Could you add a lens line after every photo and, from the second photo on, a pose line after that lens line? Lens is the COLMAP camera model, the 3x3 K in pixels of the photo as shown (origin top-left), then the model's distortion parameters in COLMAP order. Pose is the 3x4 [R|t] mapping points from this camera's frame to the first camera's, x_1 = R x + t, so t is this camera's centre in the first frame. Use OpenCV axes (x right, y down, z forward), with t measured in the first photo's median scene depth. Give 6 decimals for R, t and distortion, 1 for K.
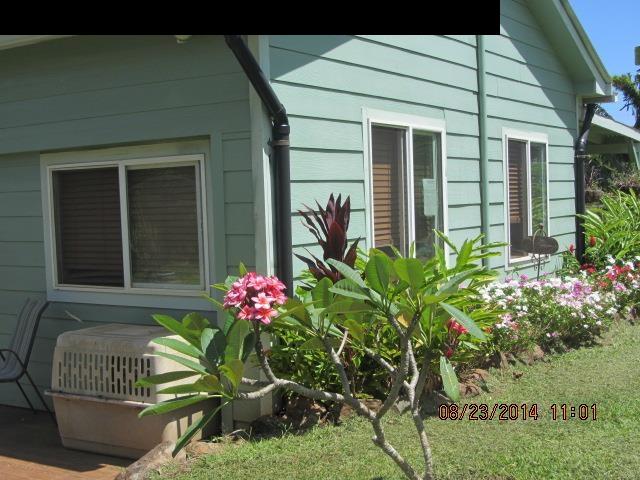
lens RADIAL K [[902.2, 0, 320.0], [0, 902.2, 240.0], [0, 0, 1]] dist [-0.137137, 0.008594]
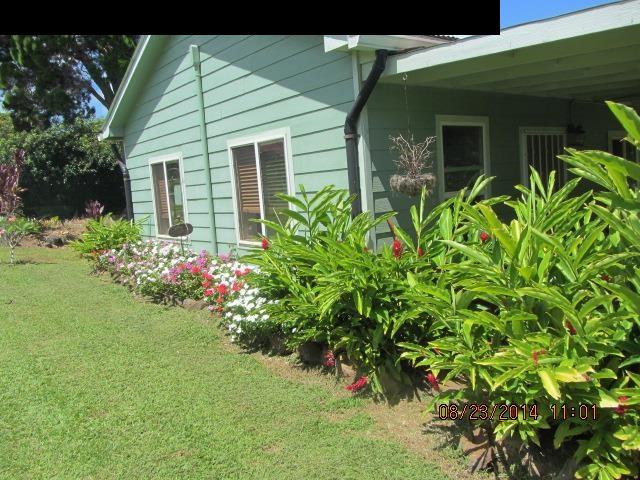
lens RADIAL K [[533.3, 0, 333.4], [0, 533.3, 238.3], [0, 0, 1]] dist [-0.048825, 0.005266]
pose [[-0.302894, 0.147234, -0.941582, 0.989956], [0.034679, 0.989043, 0.143499, -0.097138], [0.952393, 0.010812, -0.304681, 1.501603]]
